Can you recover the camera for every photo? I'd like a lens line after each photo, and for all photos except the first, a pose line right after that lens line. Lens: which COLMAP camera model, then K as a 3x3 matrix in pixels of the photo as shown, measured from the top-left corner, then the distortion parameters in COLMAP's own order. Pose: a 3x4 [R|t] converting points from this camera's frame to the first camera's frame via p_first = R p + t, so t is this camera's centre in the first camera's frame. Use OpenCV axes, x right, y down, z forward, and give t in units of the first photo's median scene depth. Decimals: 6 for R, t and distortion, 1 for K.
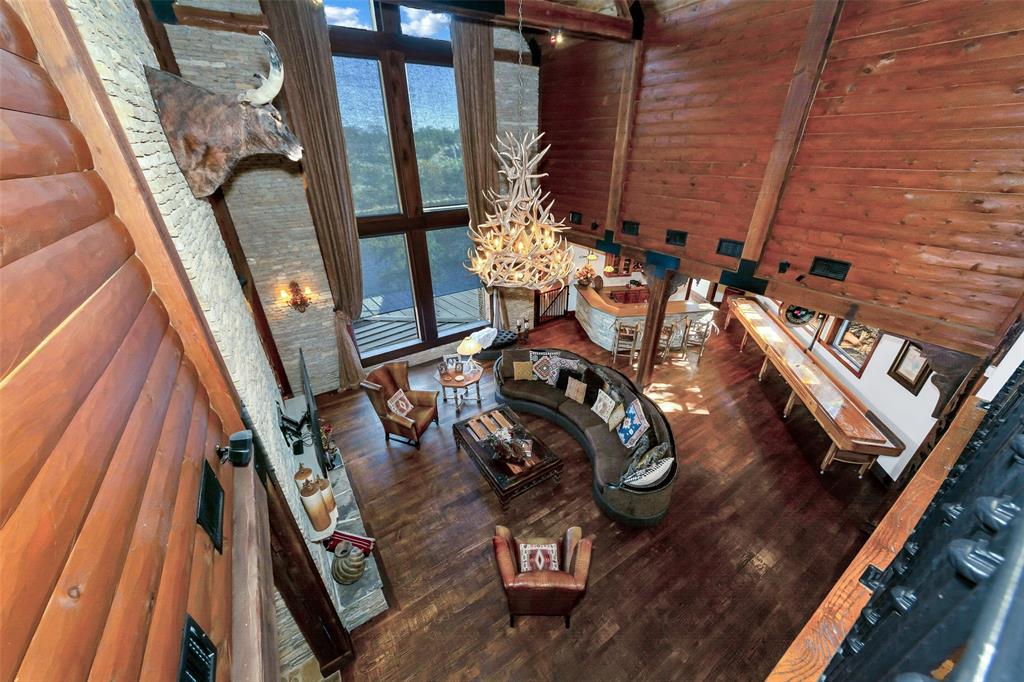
lens RADIAL K [[368.9, 0, 516.2], [0, 368.9, 339.6], [0, 0, 1]] dist [0.000004, -0.000020]
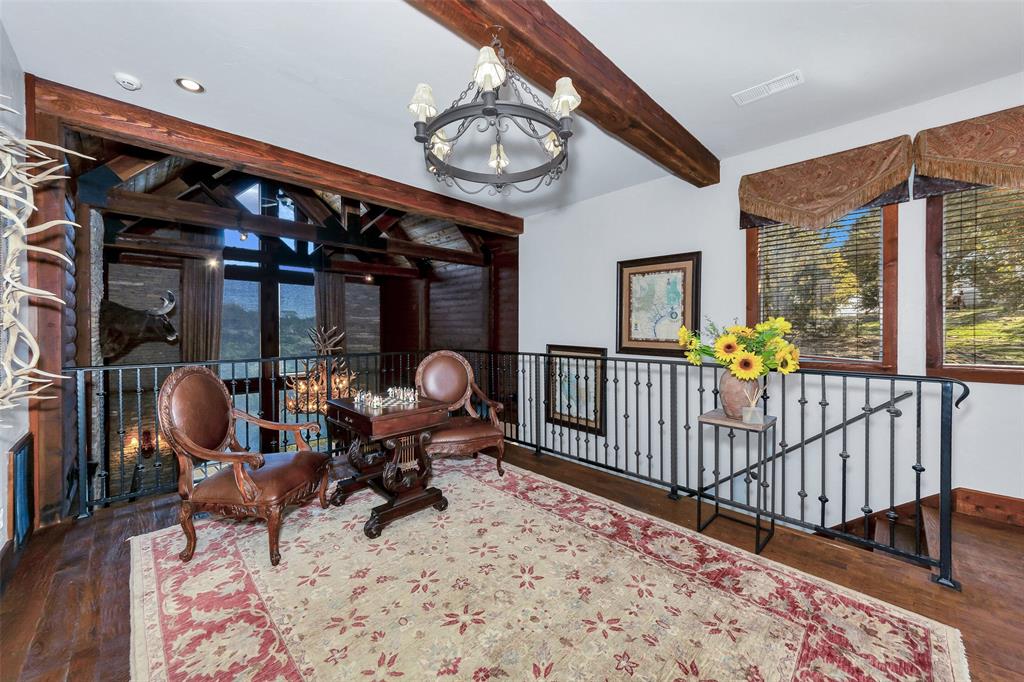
lens RADIAL K [[386.2, 0, 504.6], [0, 386.2, 332.3], [0, 0, 1]] dist [-0.001818, -0.000056]
pose [[0.982350, 0.005550, 0.186969, 0.333025], [0.081034, 0.888265, -0.452128, 0.240252], [-0.168587, 0.459298, 0.872137, -0.481569]]
